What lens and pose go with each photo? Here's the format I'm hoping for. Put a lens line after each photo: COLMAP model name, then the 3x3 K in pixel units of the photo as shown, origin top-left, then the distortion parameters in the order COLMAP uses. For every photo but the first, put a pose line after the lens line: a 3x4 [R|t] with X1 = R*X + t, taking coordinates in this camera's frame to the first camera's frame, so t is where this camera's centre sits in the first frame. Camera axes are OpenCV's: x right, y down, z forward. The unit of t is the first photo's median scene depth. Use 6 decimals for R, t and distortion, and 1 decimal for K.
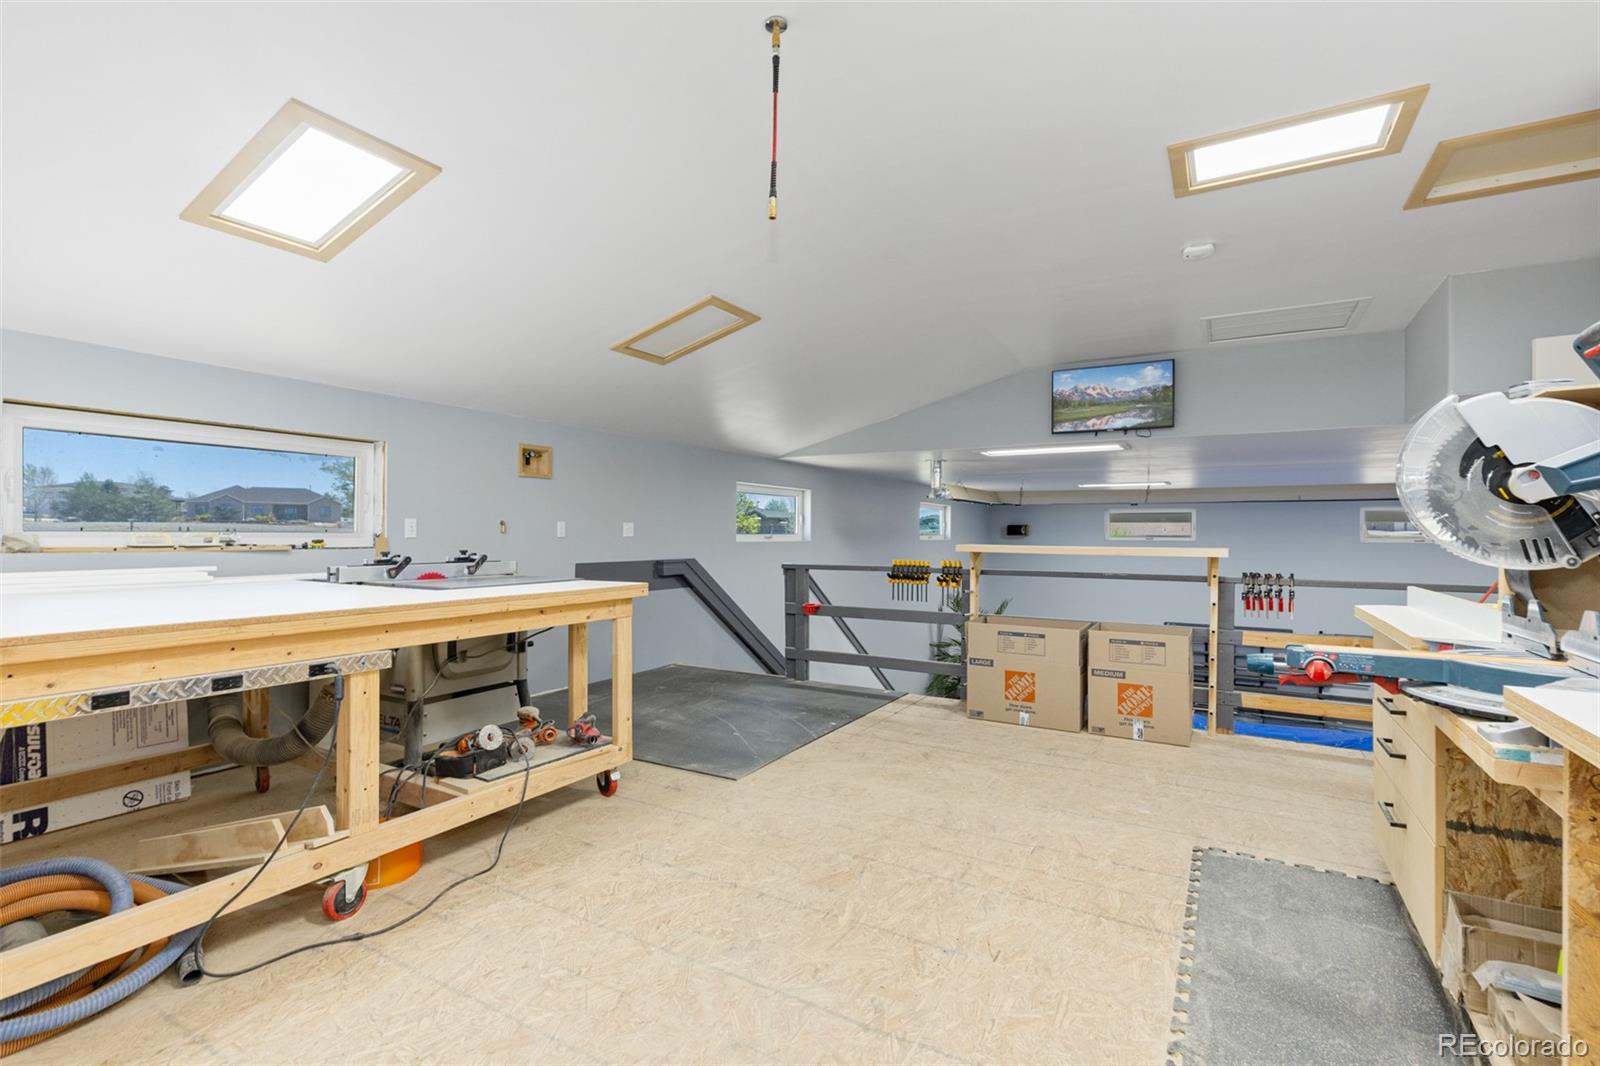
lens RADIAL K [[733.4, 0, 800.1], [0, 733.4, 533.5], [0, 0, 1]] dist [0.000578, 0.000052]
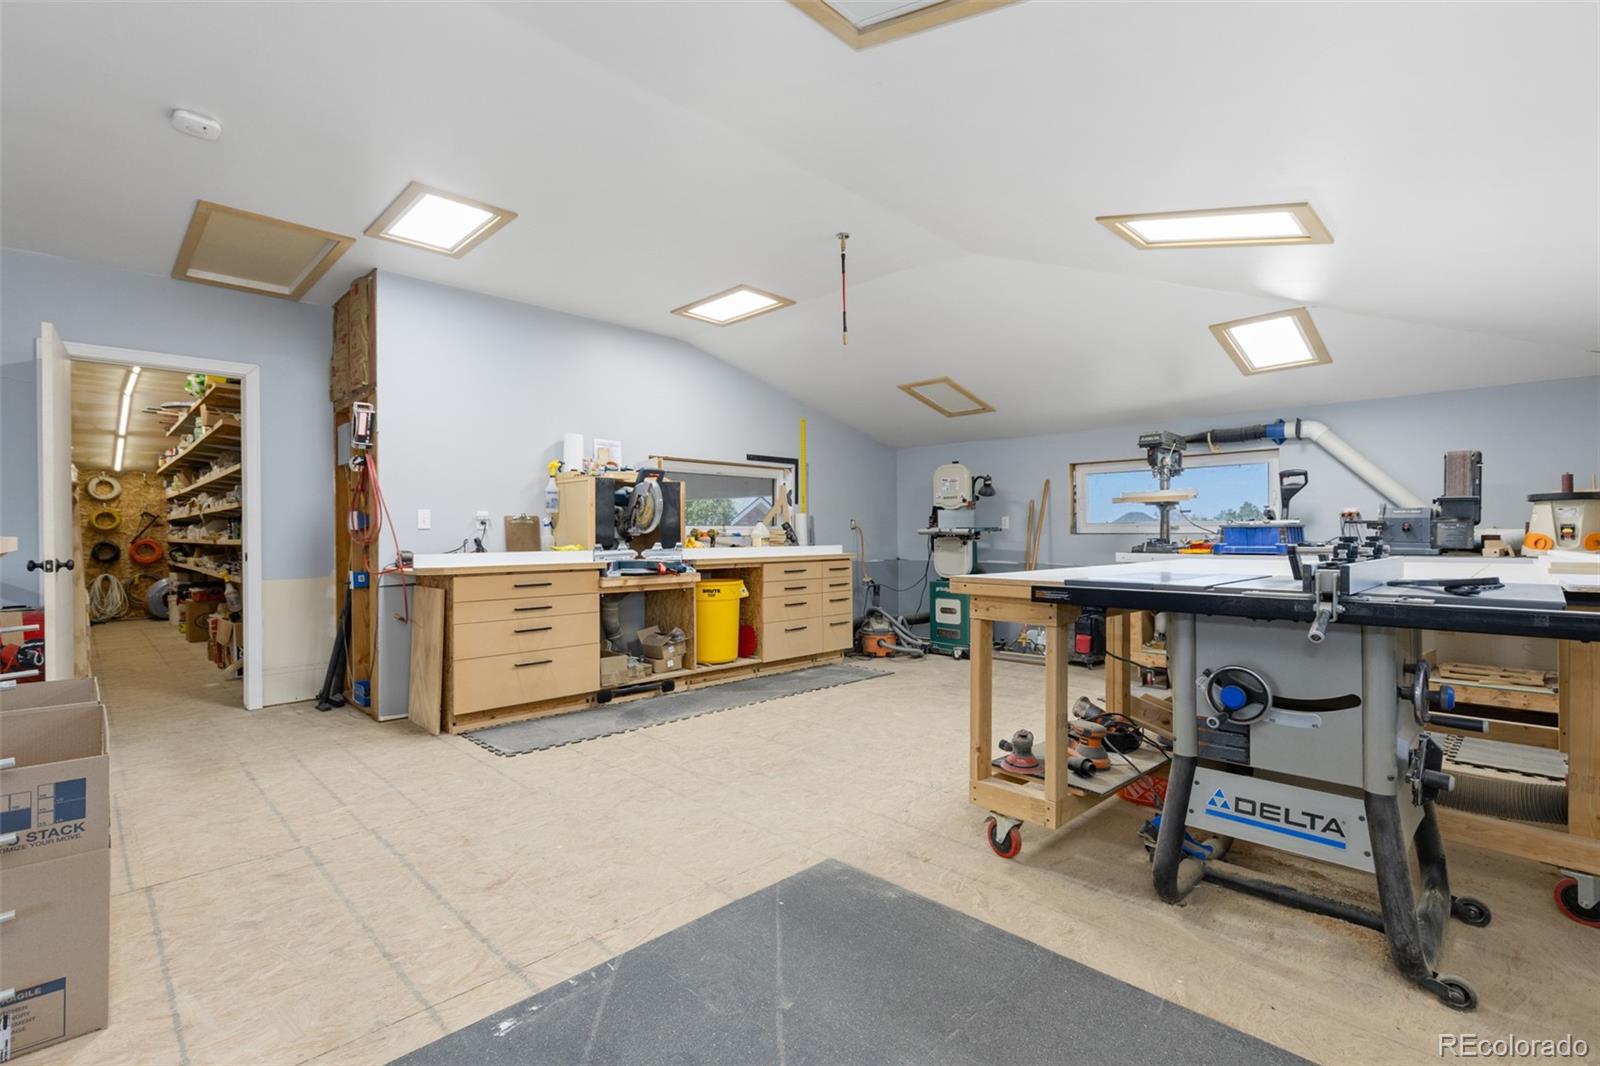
lens RADIAL K [[733.4, 0, 799.4], [0, 733.4, 536.3], [0, 0, 1]] dist [0.000578, 0.000052]
pose [[-0.966175, 0.000120, 0.257889, -0.292042], [-0.000110, 1.000000, -0.000878, 0.033364], [-0.257889, -0.000877, -0.966174, 2.052254]]
